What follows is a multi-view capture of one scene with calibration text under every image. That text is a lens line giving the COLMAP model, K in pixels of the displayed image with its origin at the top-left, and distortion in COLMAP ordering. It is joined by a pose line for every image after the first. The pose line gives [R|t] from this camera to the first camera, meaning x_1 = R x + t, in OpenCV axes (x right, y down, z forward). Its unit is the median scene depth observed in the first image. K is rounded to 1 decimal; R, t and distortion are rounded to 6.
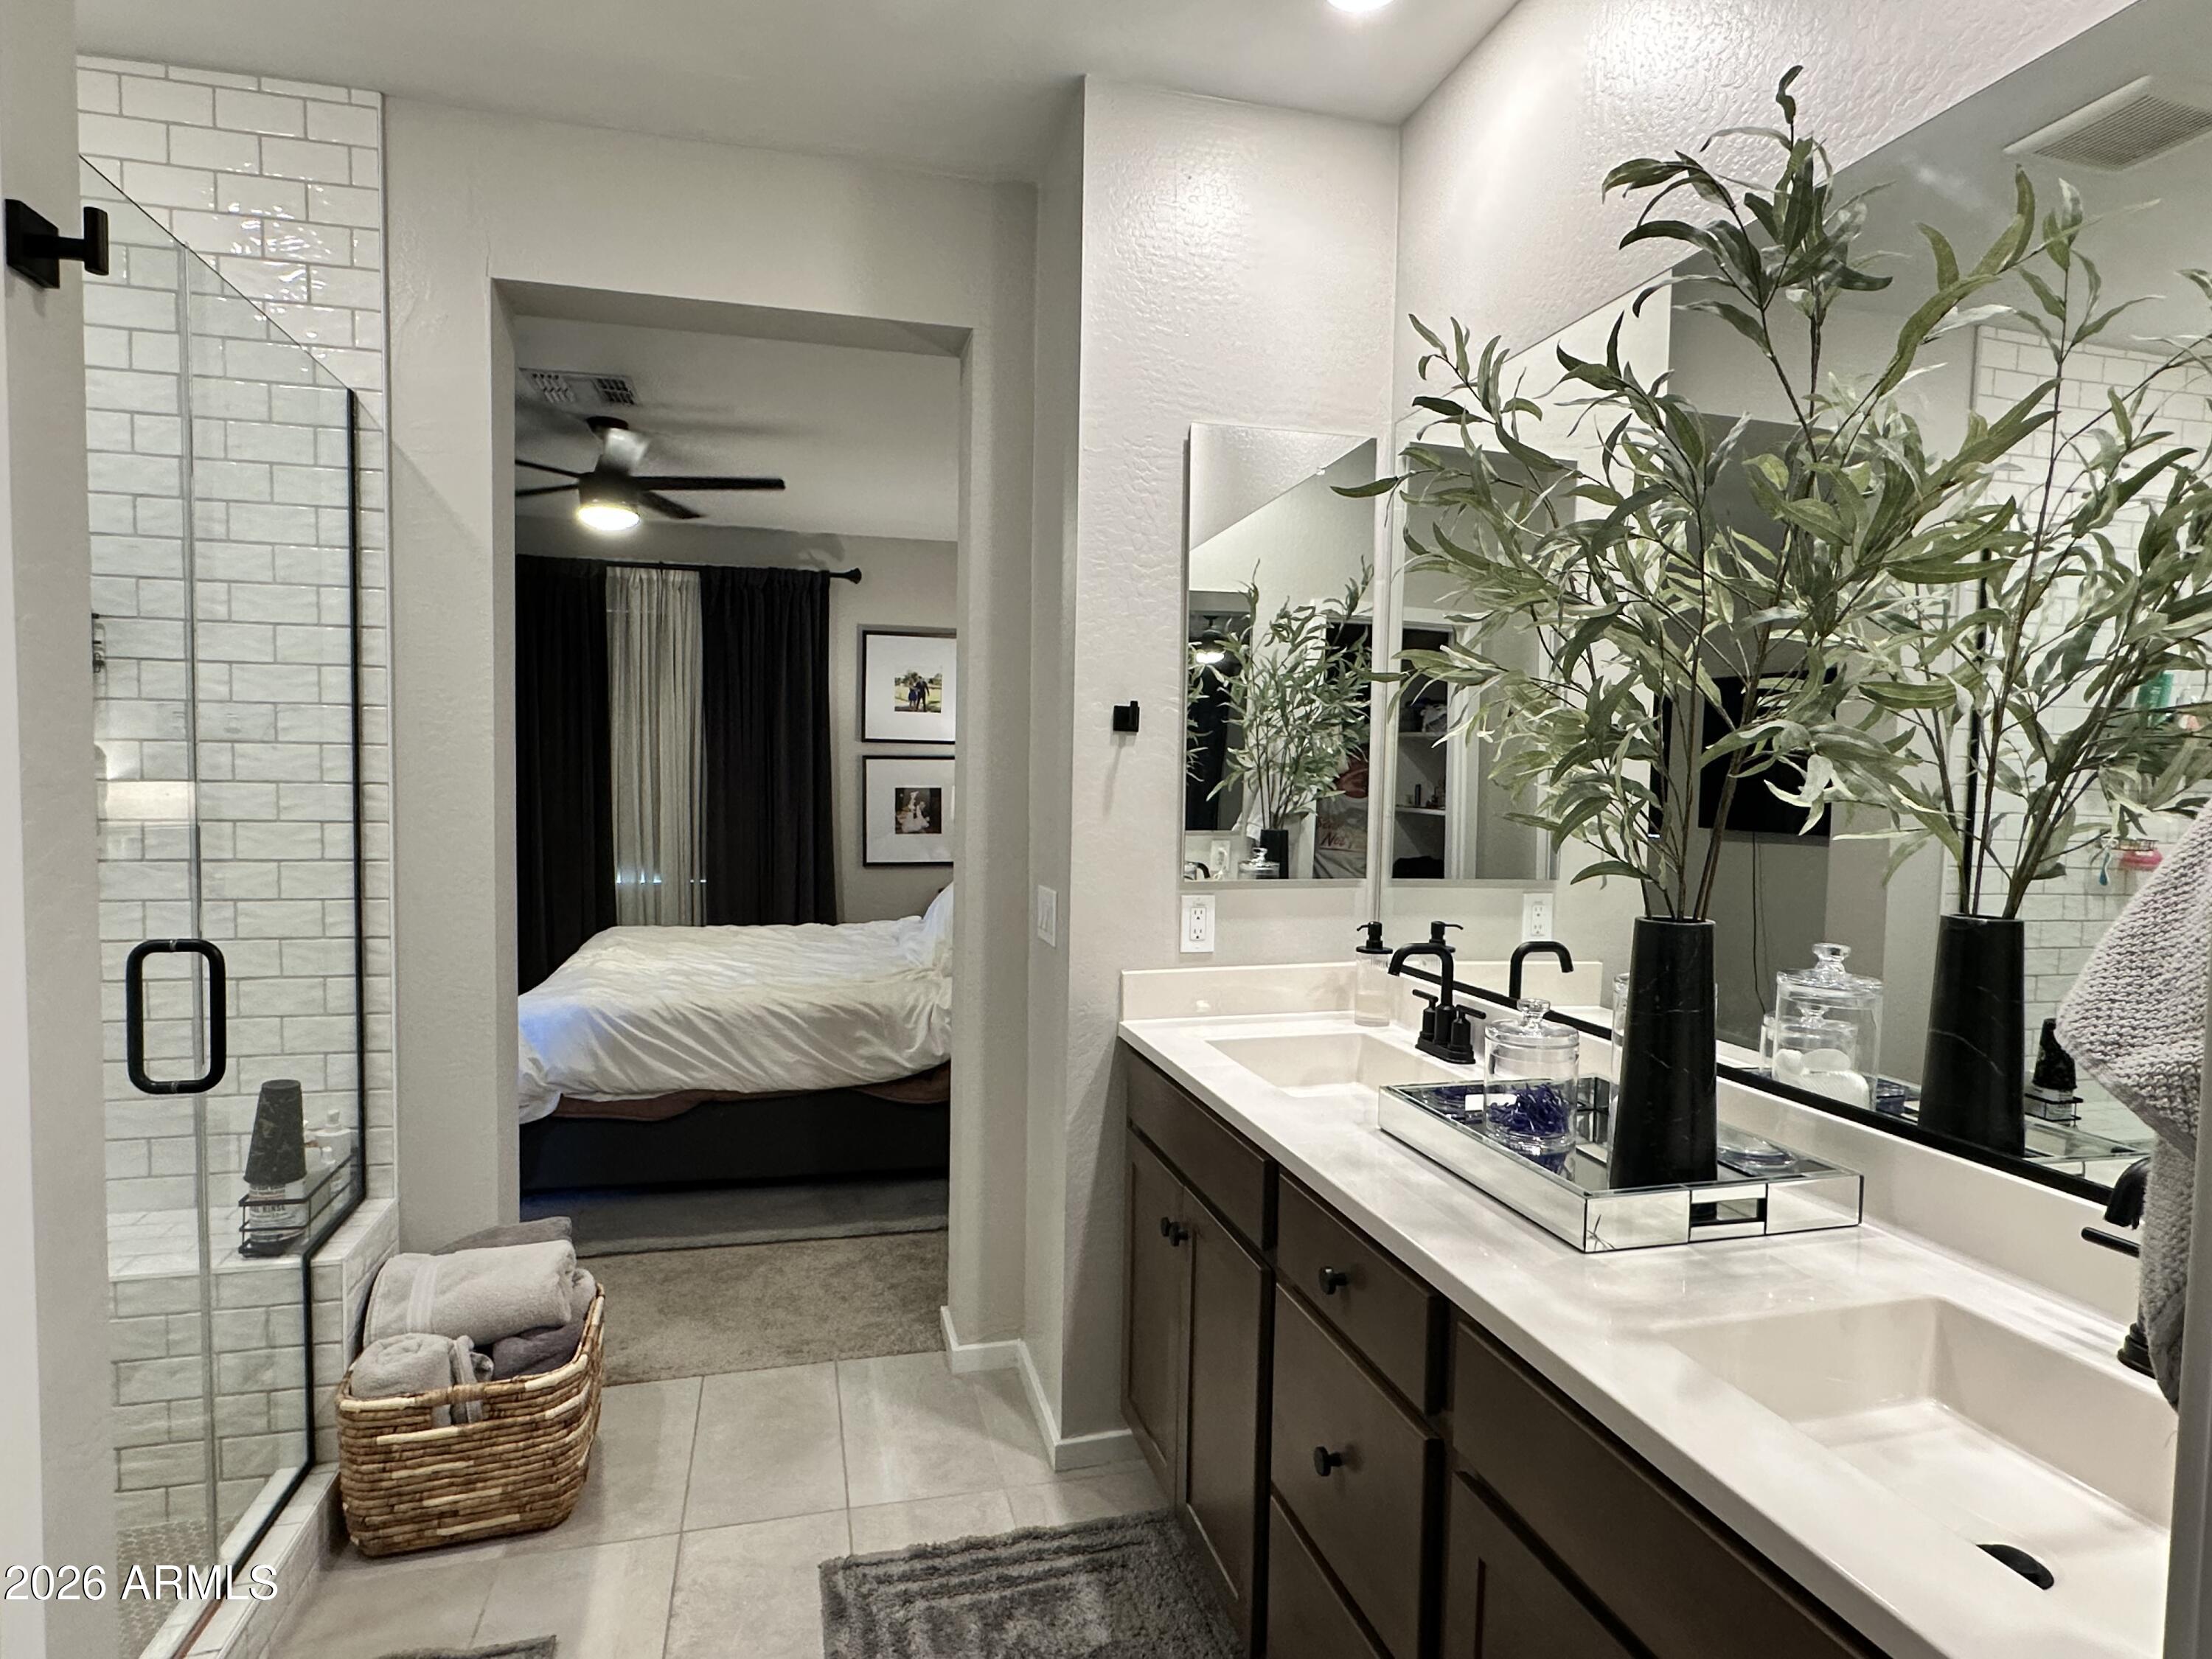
lens RADIAL K [[1195.8, 0, 1103.1], [0, 1195.8, 828.5], [0, 0, 1]] dist [0.000692, 0.000073]
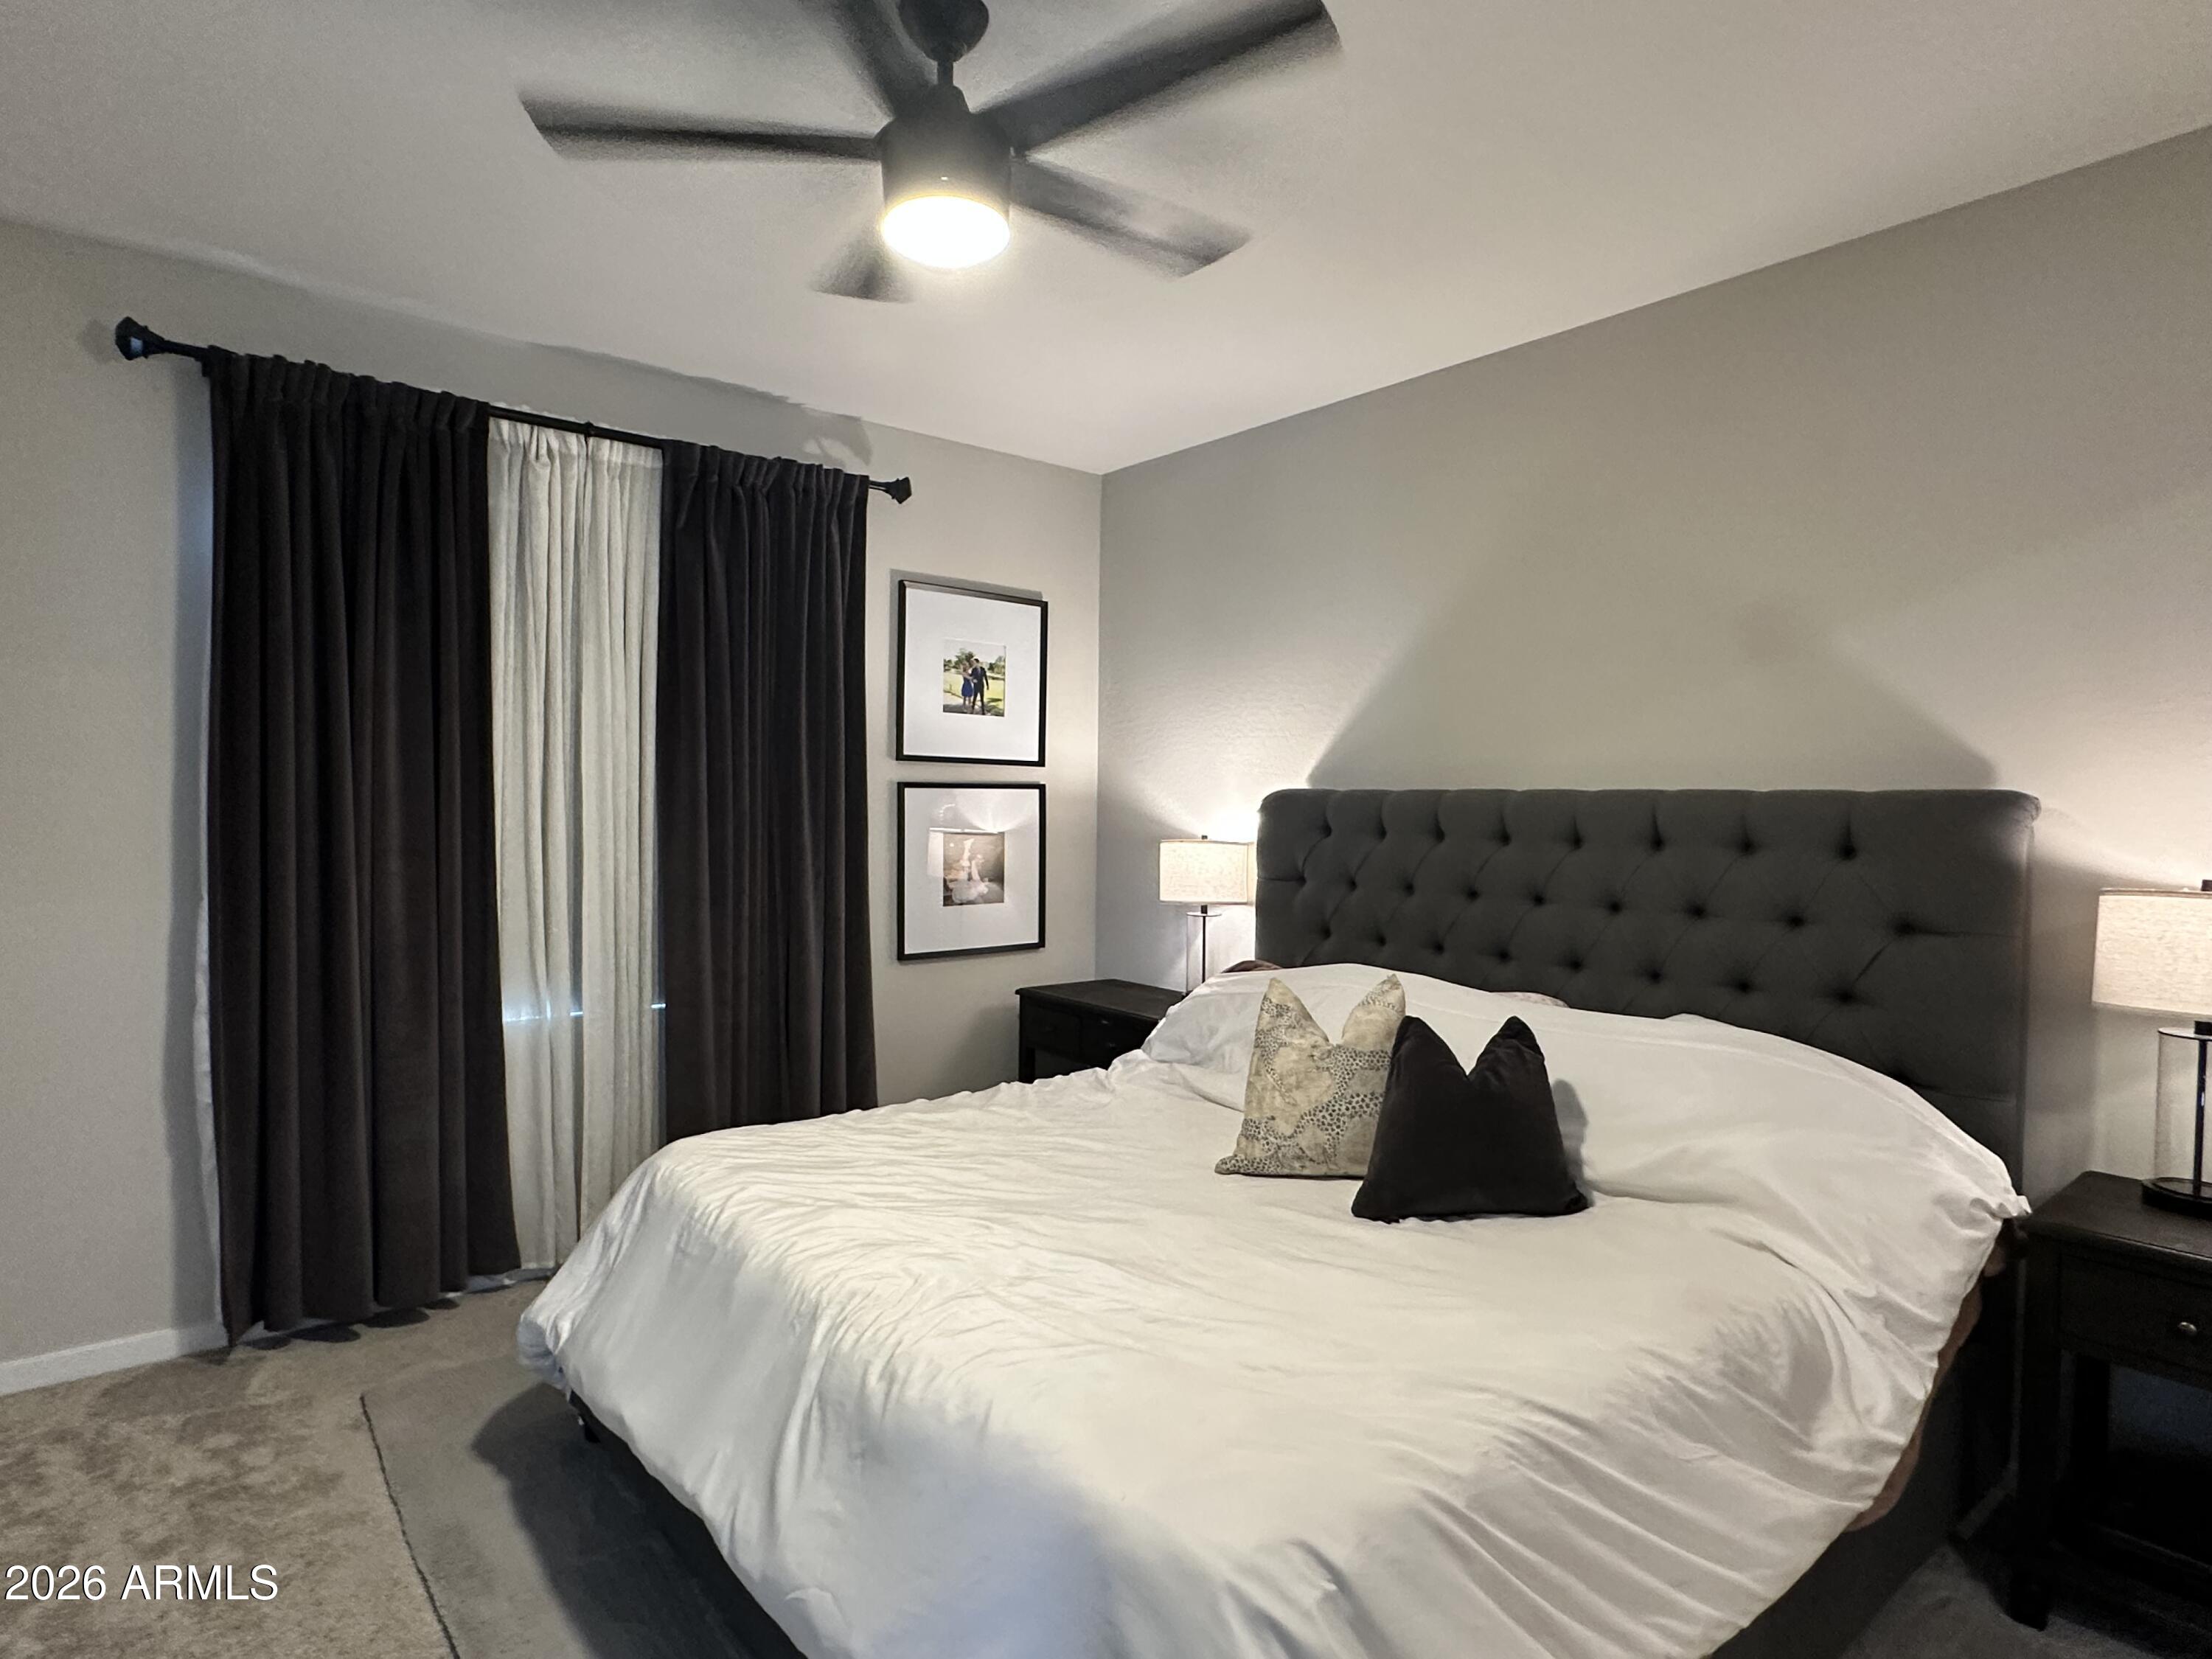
lens RADIAL K [[1195.8, 0, 1110.3], [0, 1195.8, 837.7], [0, 0, 1]] dist [0.000692, 0.000073]
pose [[0.911862, -0.018729, 0.410070, -0.355782], [0.023522, 0.999701, -0.006647, -0.025701], [-0.409823, 0.015707, 0.912030, 0.390936]]
